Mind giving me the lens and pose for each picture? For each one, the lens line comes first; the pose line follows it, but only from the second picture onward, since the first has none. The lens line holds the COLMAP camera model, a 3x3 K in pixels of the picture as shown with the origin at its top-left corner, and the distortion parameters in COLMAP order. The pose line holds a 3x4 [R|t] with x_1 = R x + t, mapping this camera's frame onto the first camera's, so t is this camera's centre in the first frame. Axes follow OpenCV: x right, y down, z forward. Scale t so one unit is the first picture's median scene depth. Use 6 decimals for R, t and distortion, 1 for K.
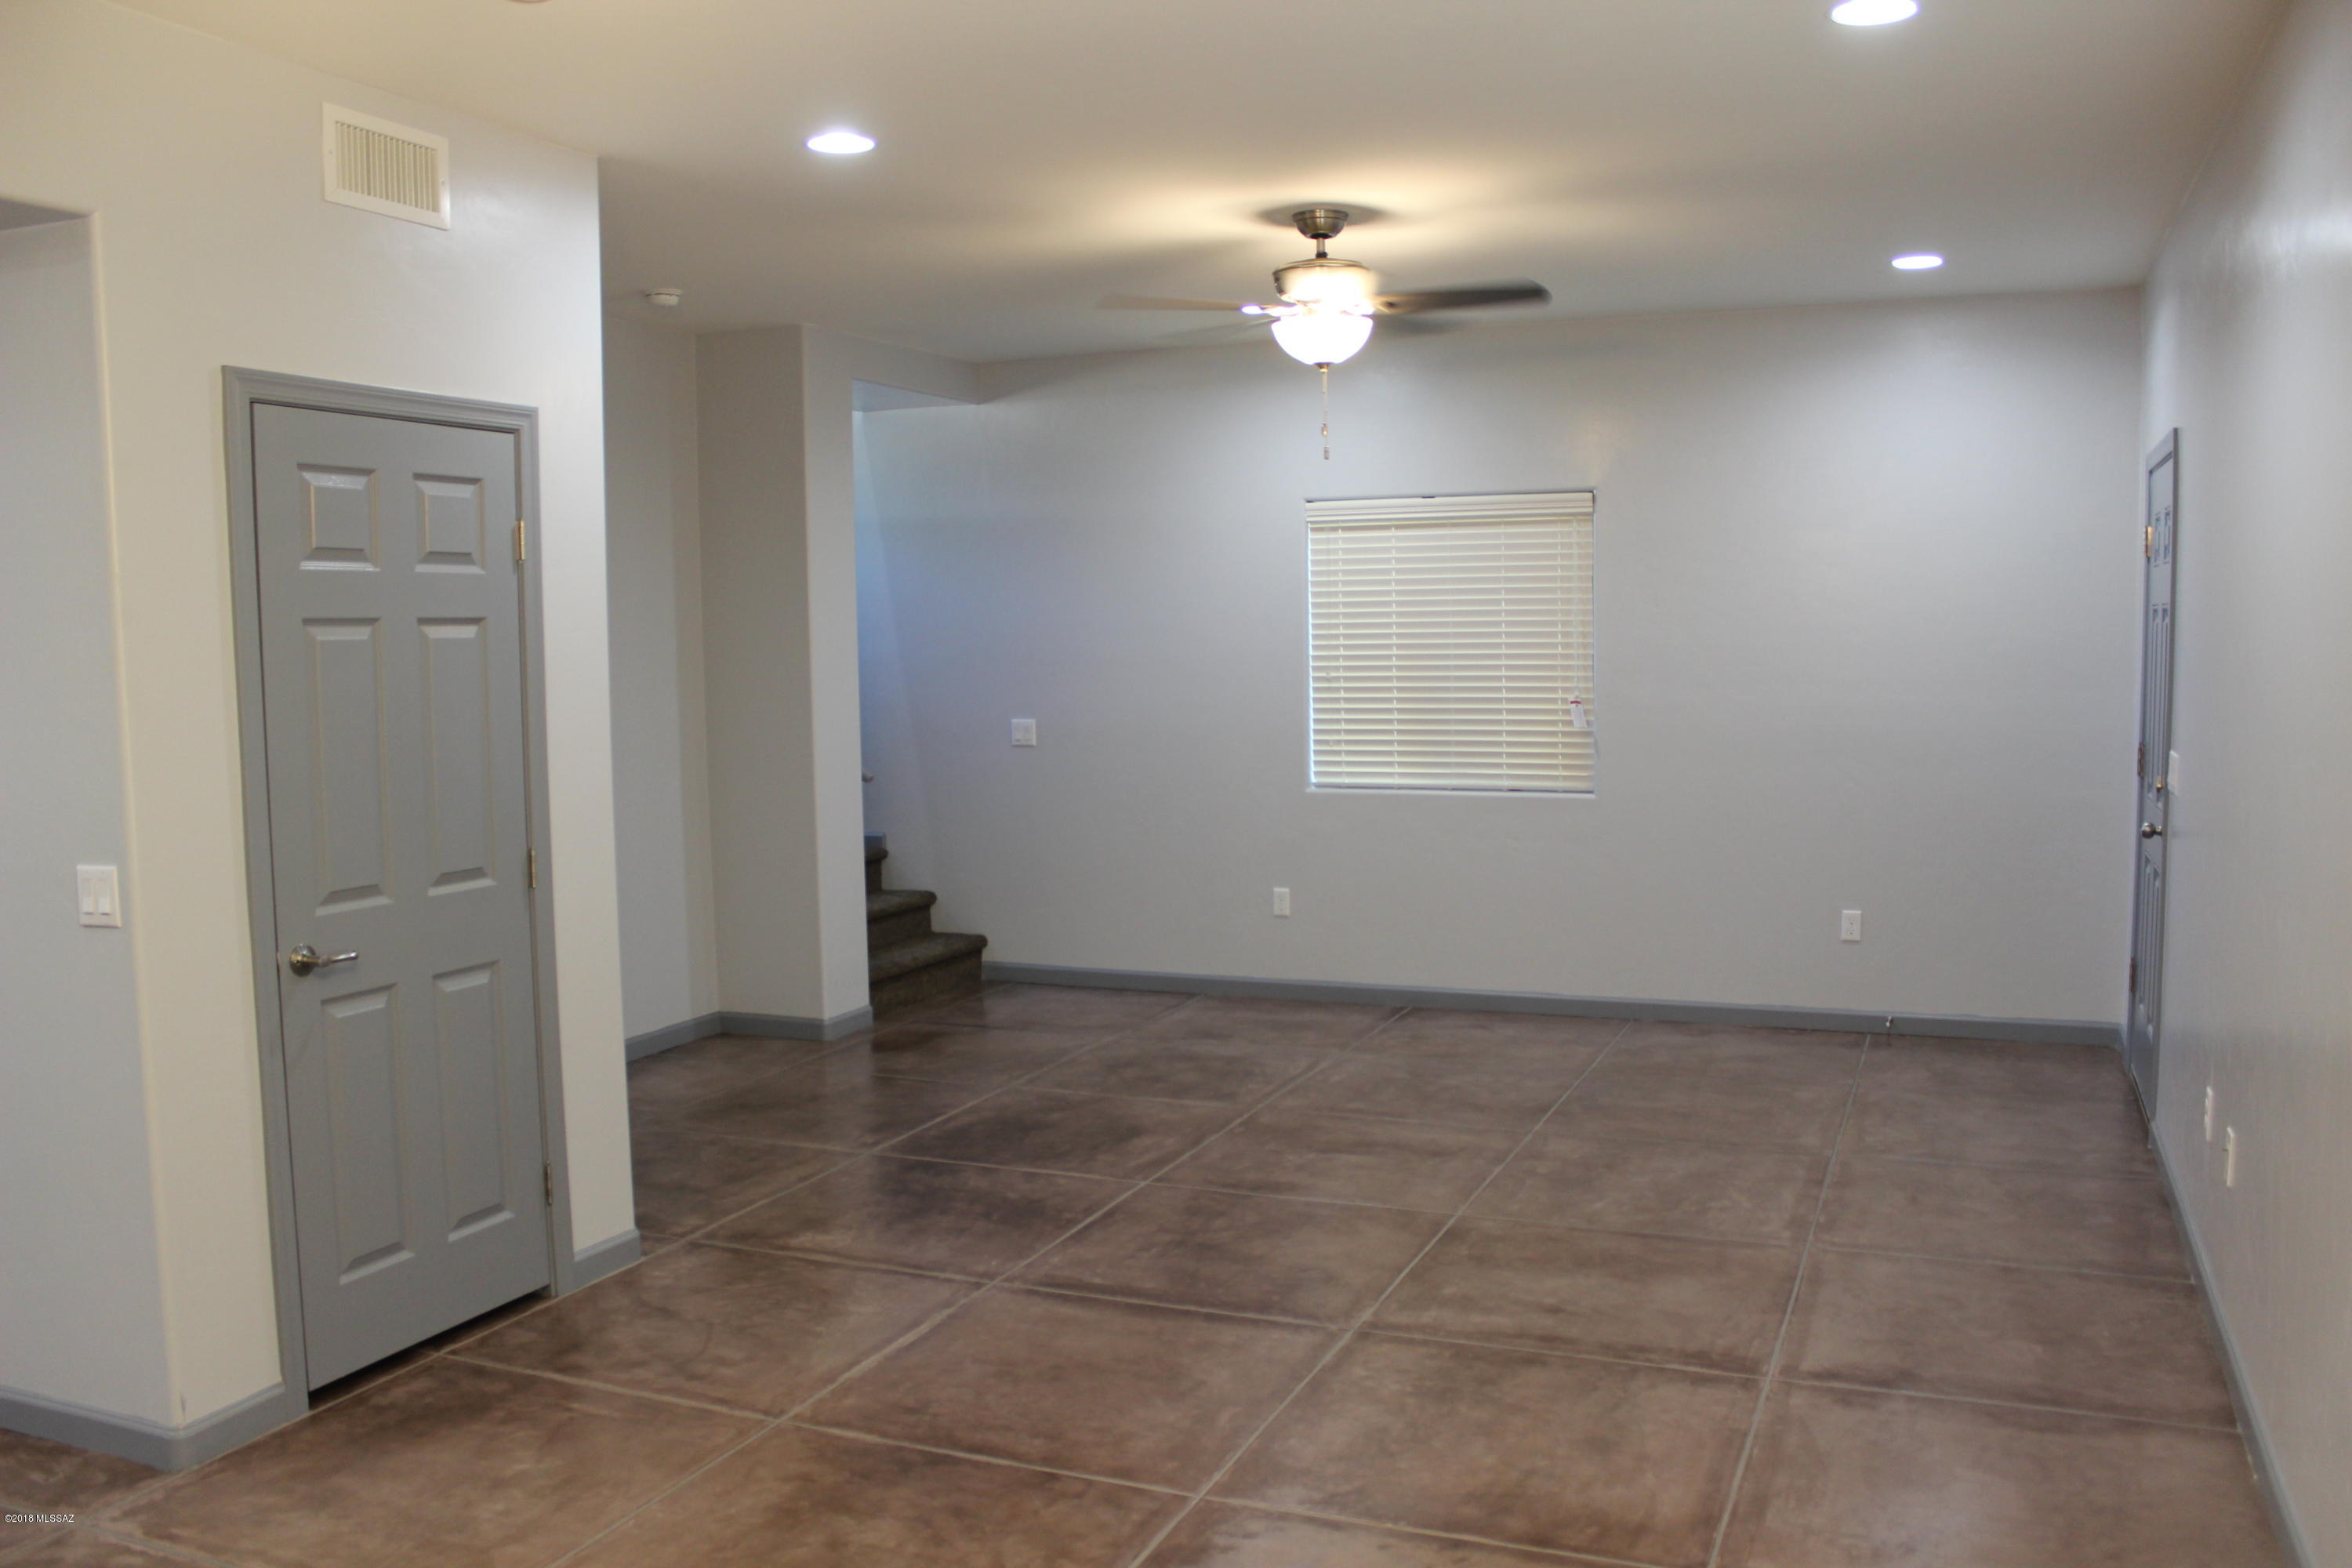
lens RADIAL K [[1960.1, 0, 1164.4], [0, 1960.1, 806.8], [0, 0, 1]] dist [-0.152643, 0.128232]
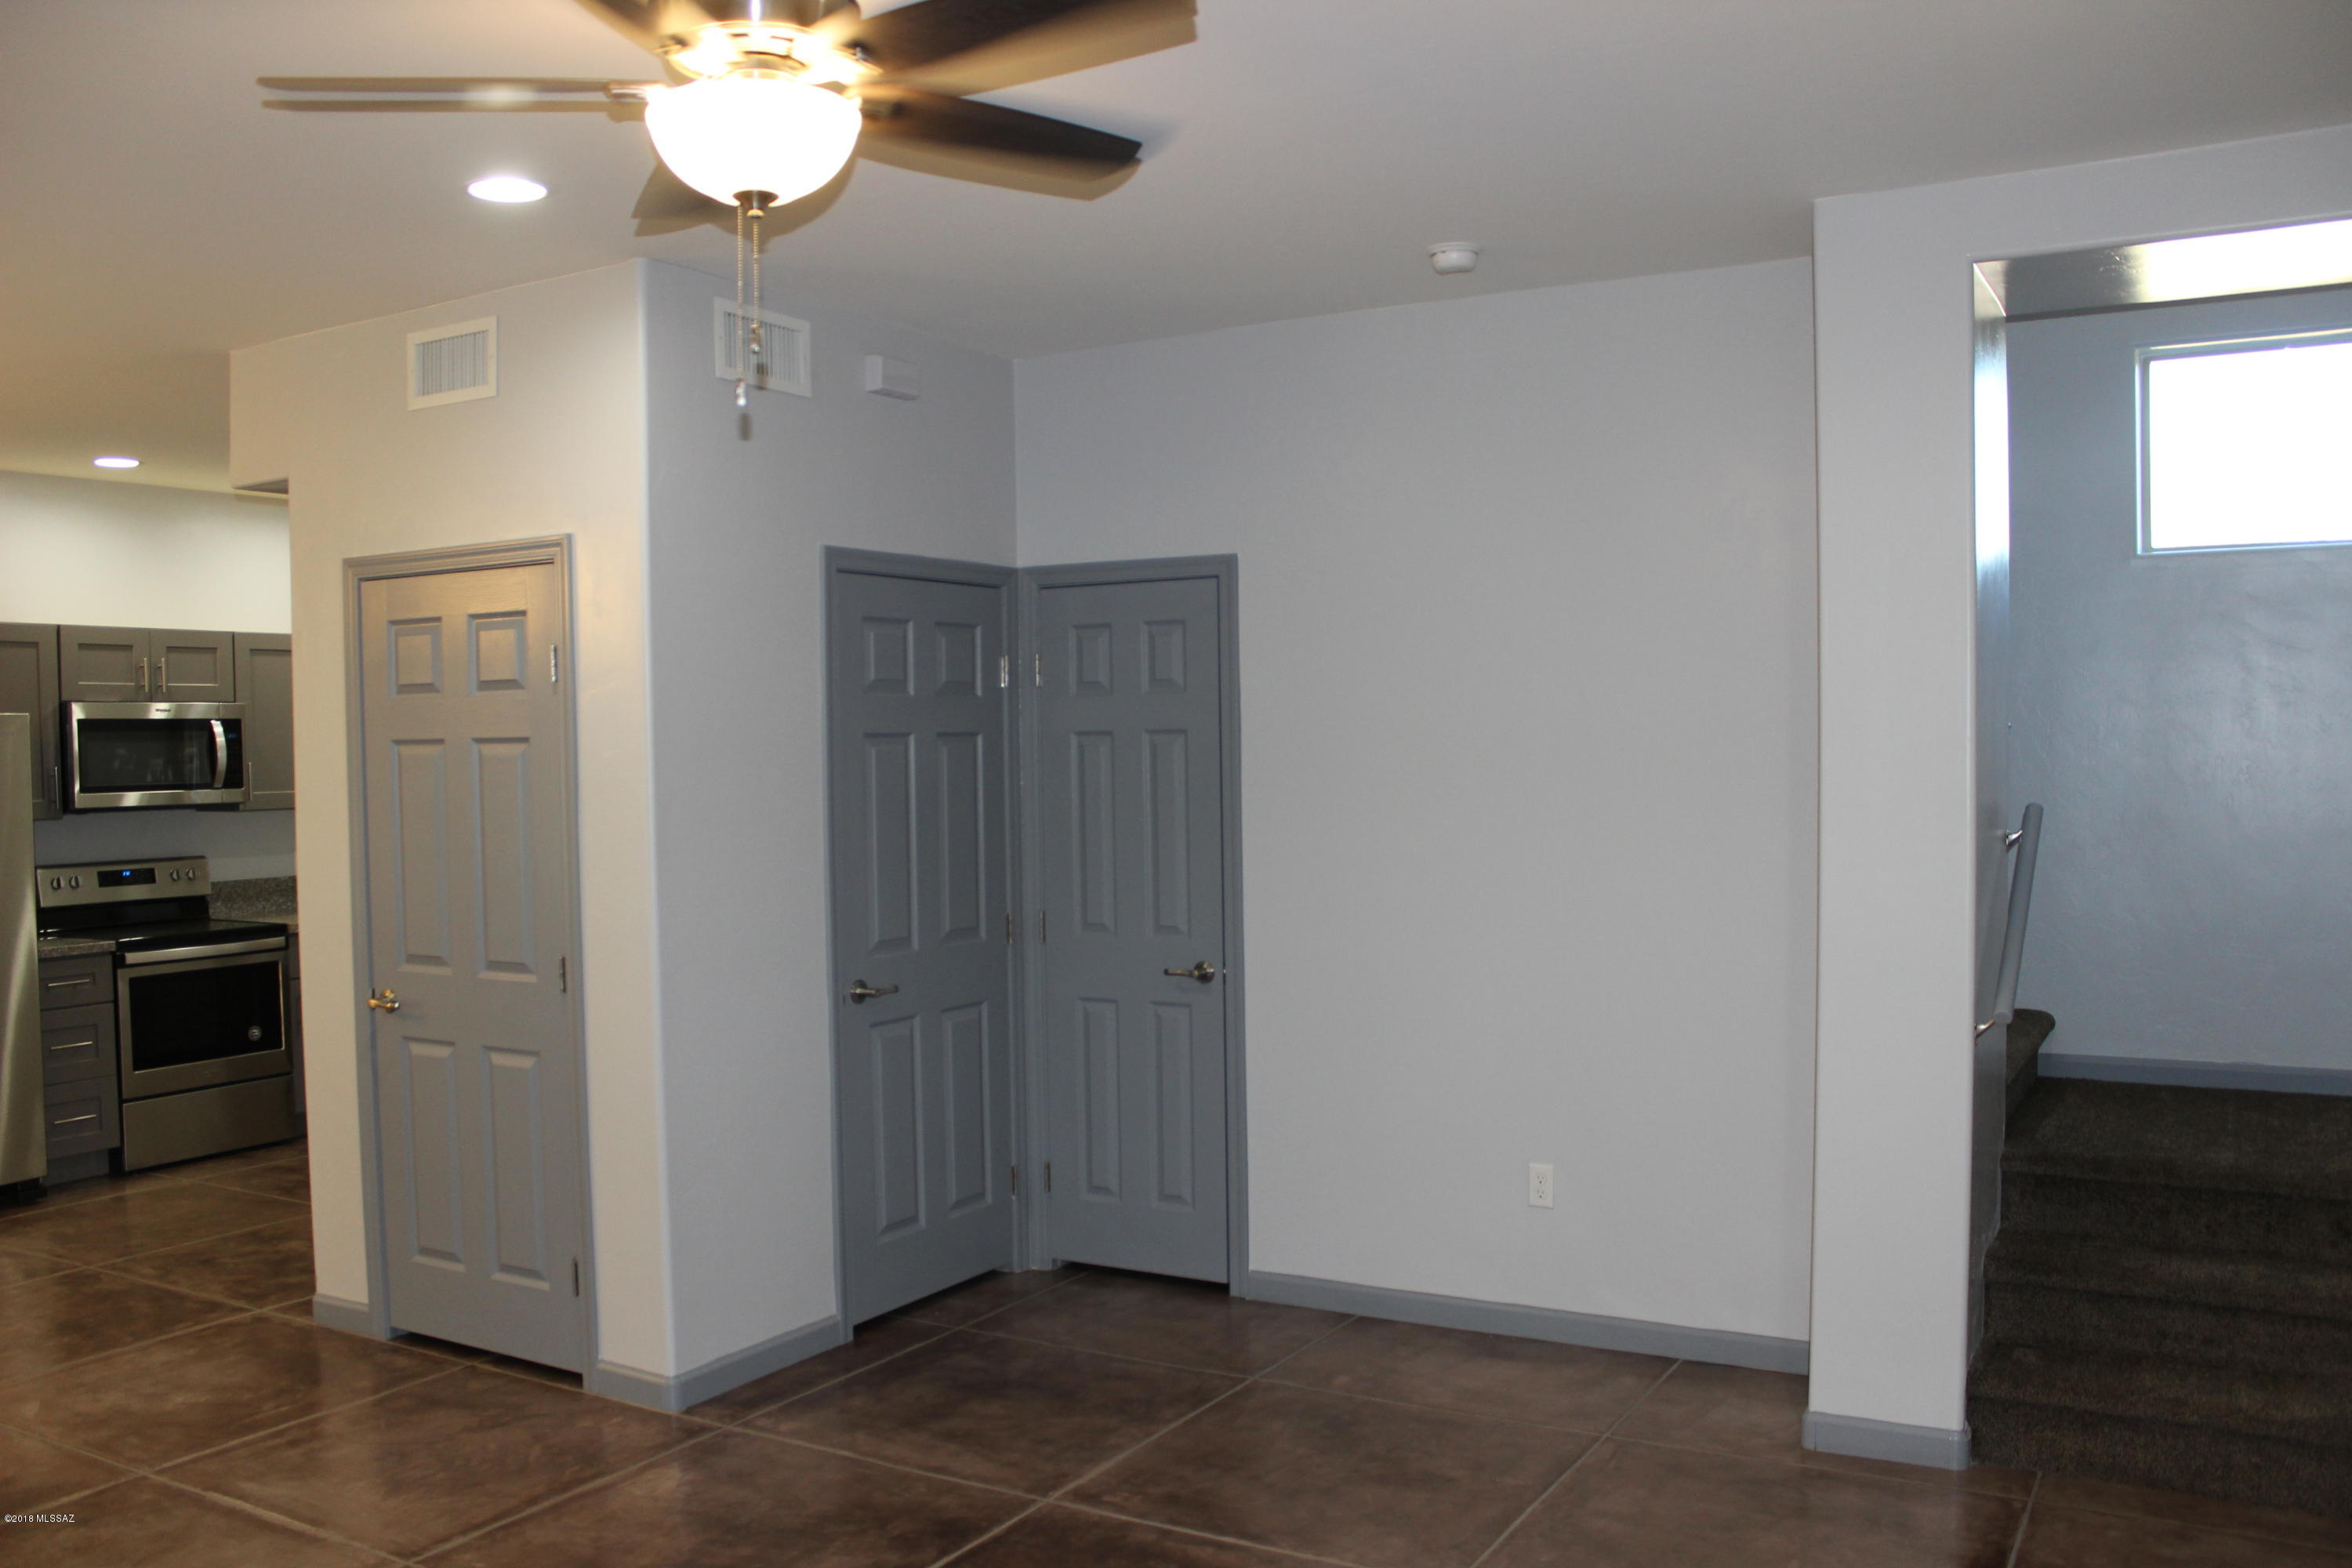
lens RADIAL K [[1960.1, 0, 1160.4], [0, 1960.1, 808.0], [0, 0, 1]] dist [-0.152643, 0.128232]
pose [[-0.128546, 0.054769, -0.990190, 0.711834], [-0.074324, 0.995134, 0.064691, -0.161275], [0.988915, 0.081910, -0.123850, 1.542590]]
